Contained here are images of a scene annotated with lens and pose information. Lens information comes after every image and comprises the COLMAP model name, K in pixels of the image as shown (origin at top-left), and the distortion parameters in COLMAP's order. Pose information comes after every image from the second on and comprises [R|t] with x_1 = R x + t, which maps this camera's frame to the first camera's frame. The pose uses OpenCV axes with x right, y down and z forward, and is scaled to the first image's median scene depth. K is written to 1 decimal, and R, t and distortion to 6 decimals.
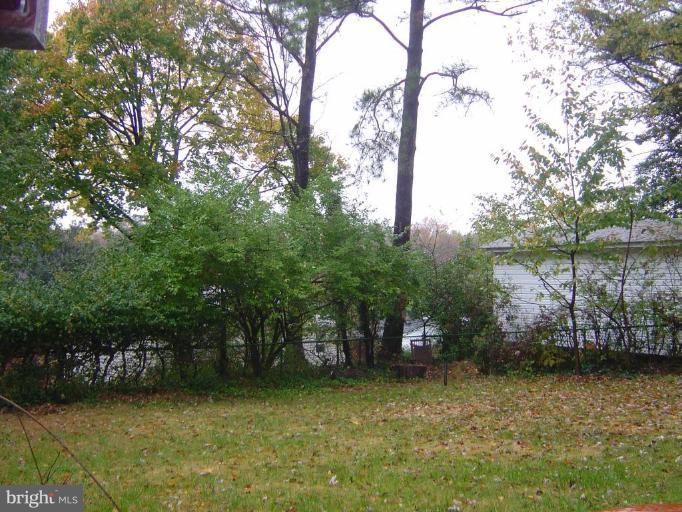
lens RADIAL K [[795.4, 0, 341.0], [0, 795.4, 256.0], [0, 0, 1]] dist [-0.013520, -0.239603]
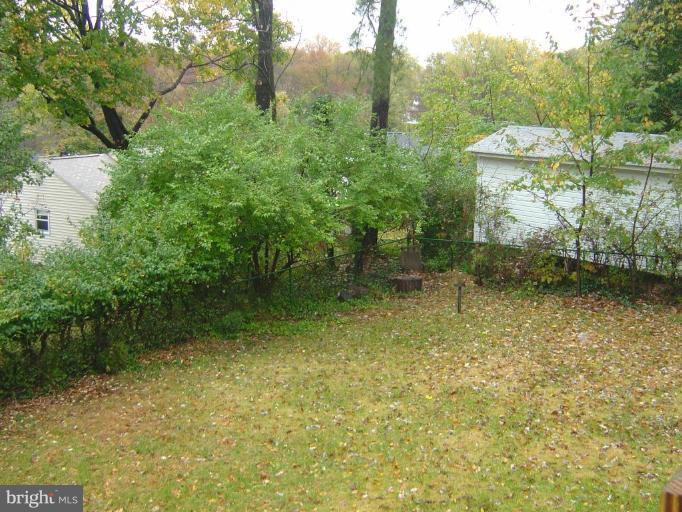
lens RADIAL K [[795.4, 0, 341.0], [0, 795.4, 256.0], [0, 0, 1]] dist [-0.013520, -0.239603]
pose [[0.986098, -0.037142, 0.161959, -0.189046], [-0.004407, 0.968509, 0.248938, -0.168083], [-0.166105, -0.246191, 0.954882, 0.050072]]
